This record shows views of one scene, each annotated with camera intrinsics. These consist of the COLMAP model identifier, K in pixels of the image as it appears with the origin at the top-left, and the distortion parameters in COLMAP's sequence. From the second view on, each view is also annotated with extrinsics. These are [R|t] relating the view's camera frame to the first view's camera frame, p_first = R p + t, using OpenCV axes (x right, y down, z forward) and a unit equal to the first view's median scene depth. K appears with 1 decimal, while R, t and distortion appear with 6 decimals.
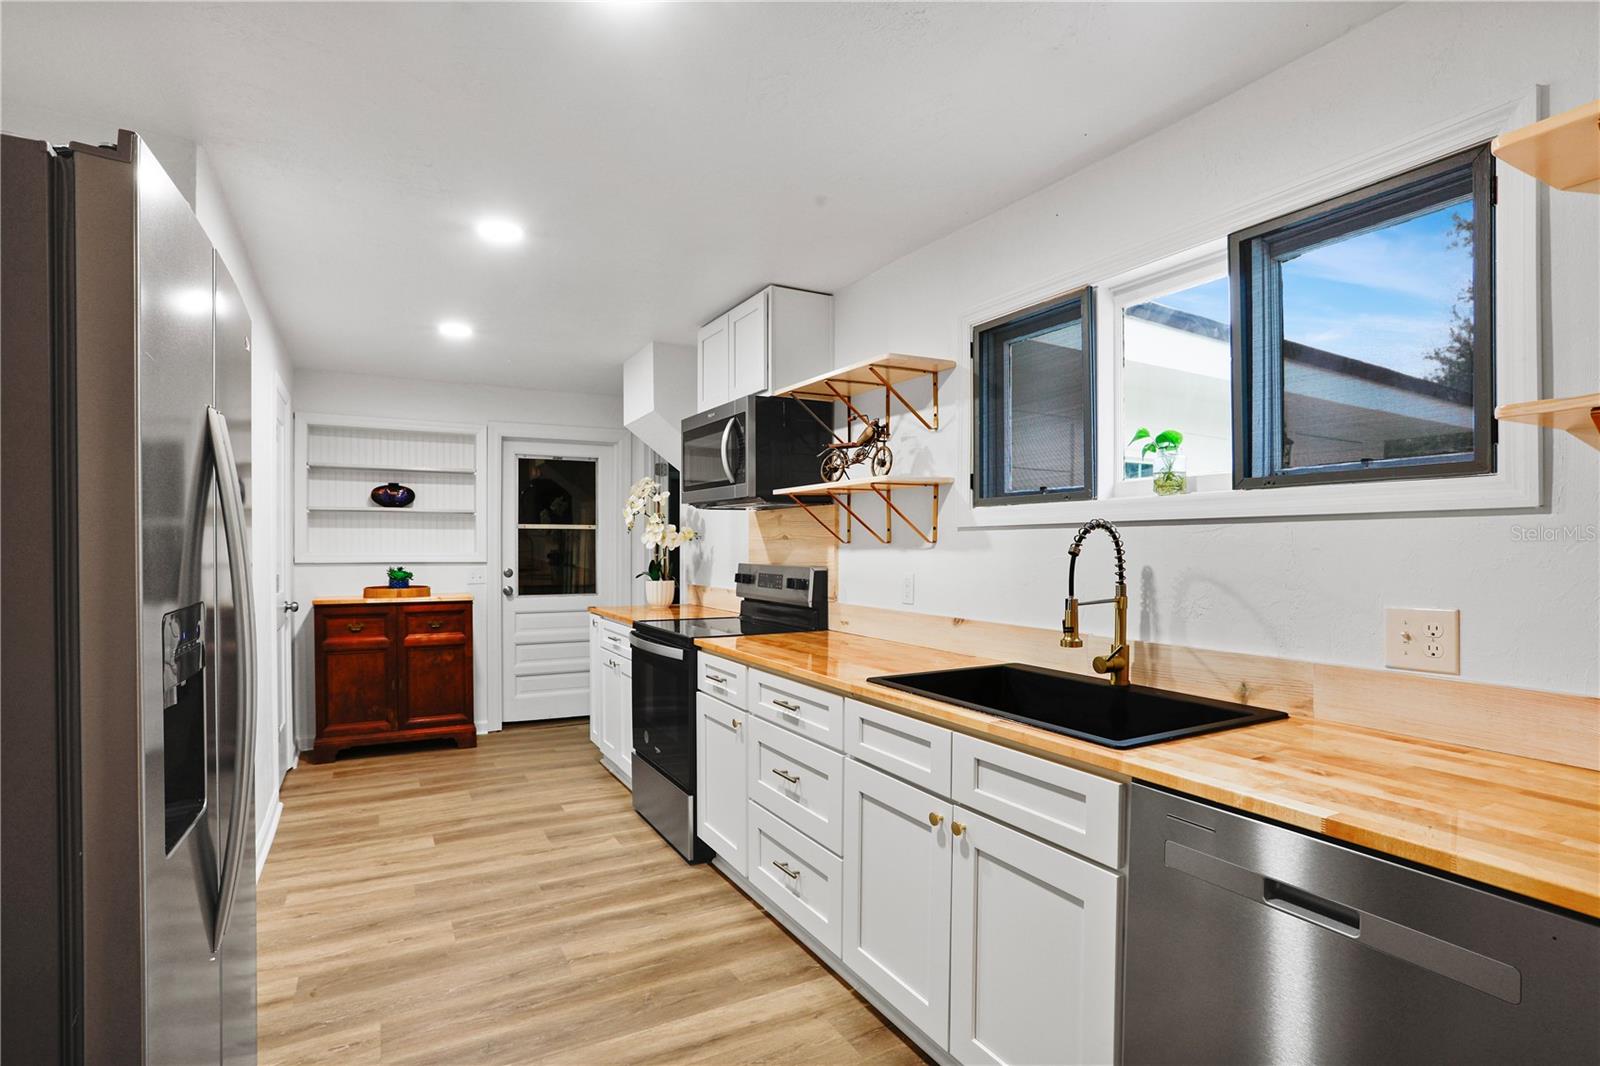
lens RADIAL K [[790.8, 0, 799.8], [0, 790.8, 552.3], [0, 0, 1]] dist [-0.069026, 0.046202]
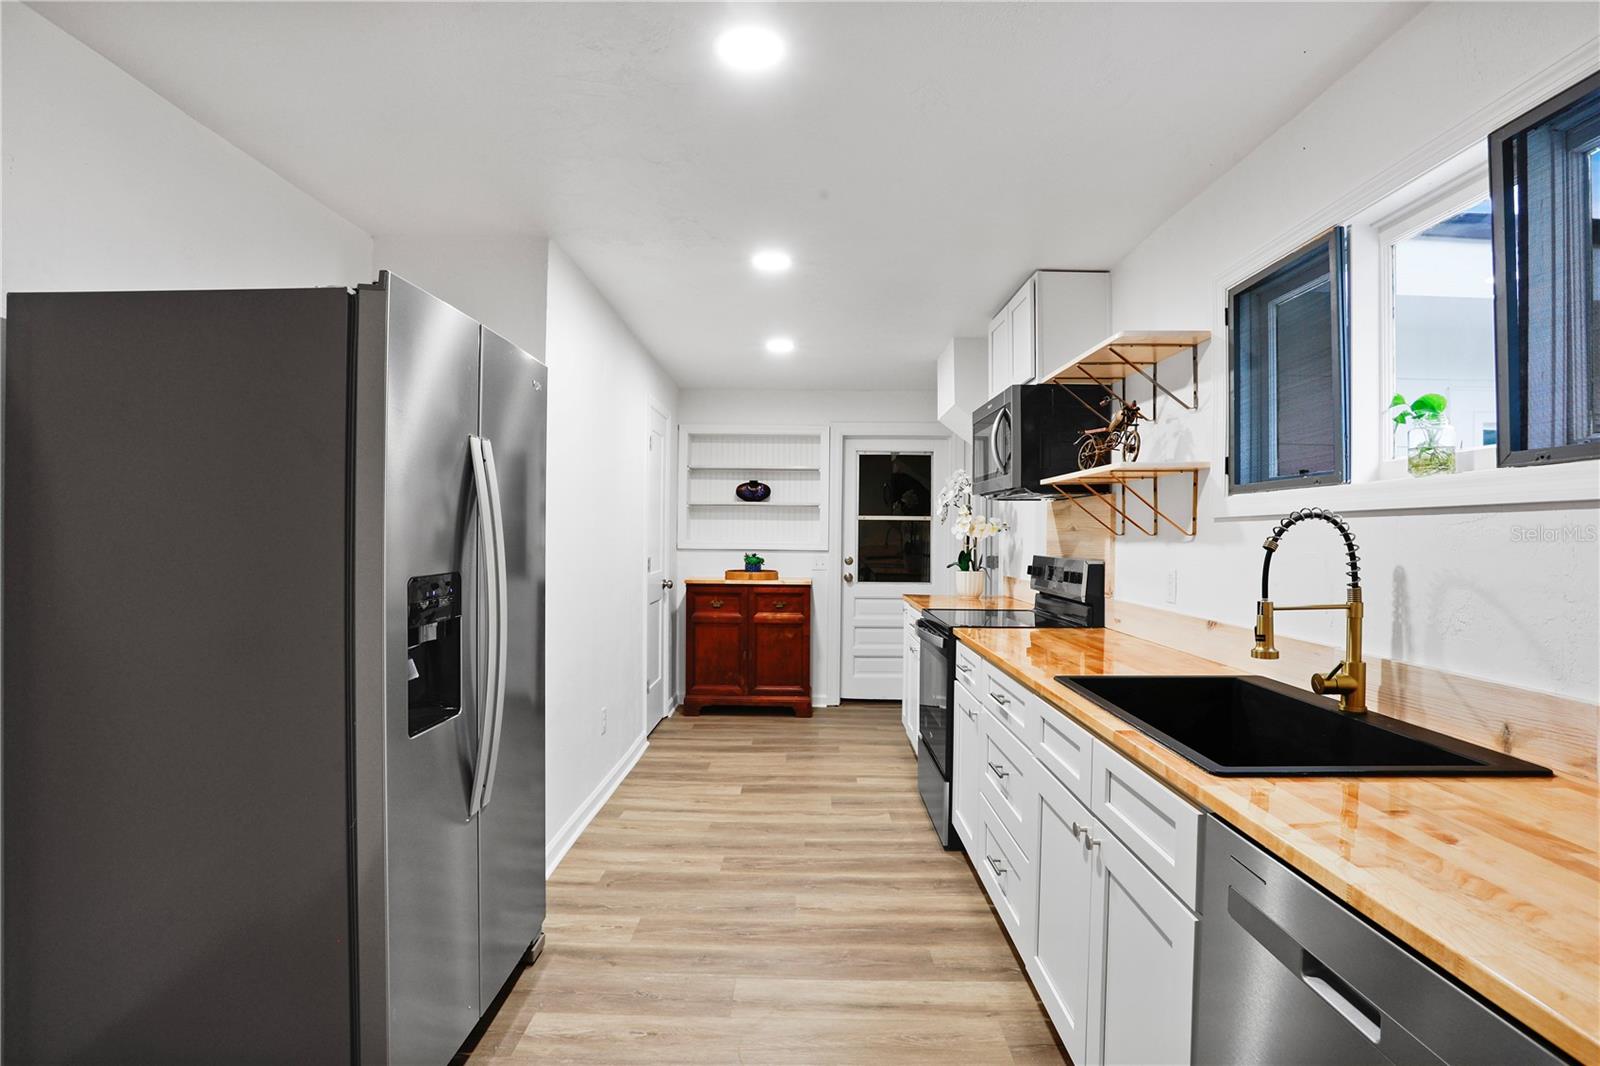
lens RADIAL K [[797.6, 0, 805.0], [0, 797.6, 531.3], [0, 0, 1]] dist [-0.084671, 0.047012]
pose [[0.873874, 0.005097, -0.486126, 0.201161], [-0.012750, 0.999841, -0.012436, -0.000122], [0.485985, 0.017066, 0.873800, 0.011168]]
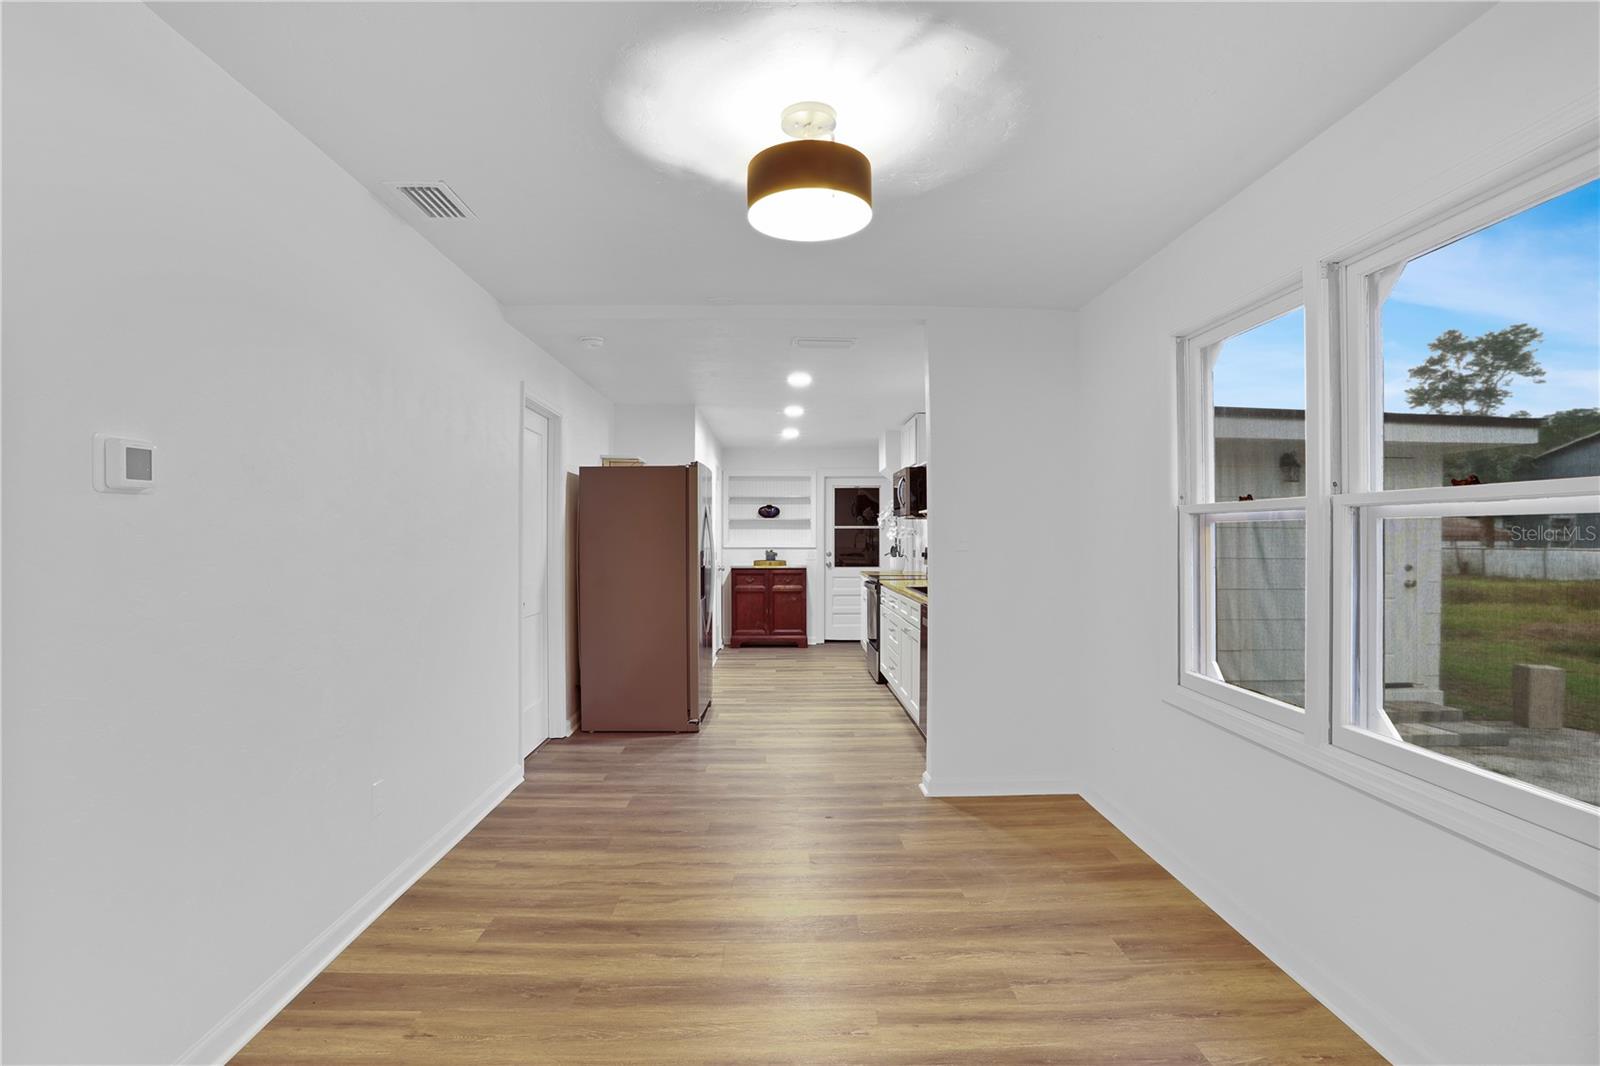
lens RADIAL K [[797.6, 0, 805.0], [0, 797.6, 531.3], [0, 0, 1]] dist [-0.084671, 0.047012]
pose [[0.888579, -0.006976, -0.458670, 0.716599], [-0.001758, 0.999825, -0.018613, 0.015668], [0.458720, 0.017345, 0.888411, -1.091976]]
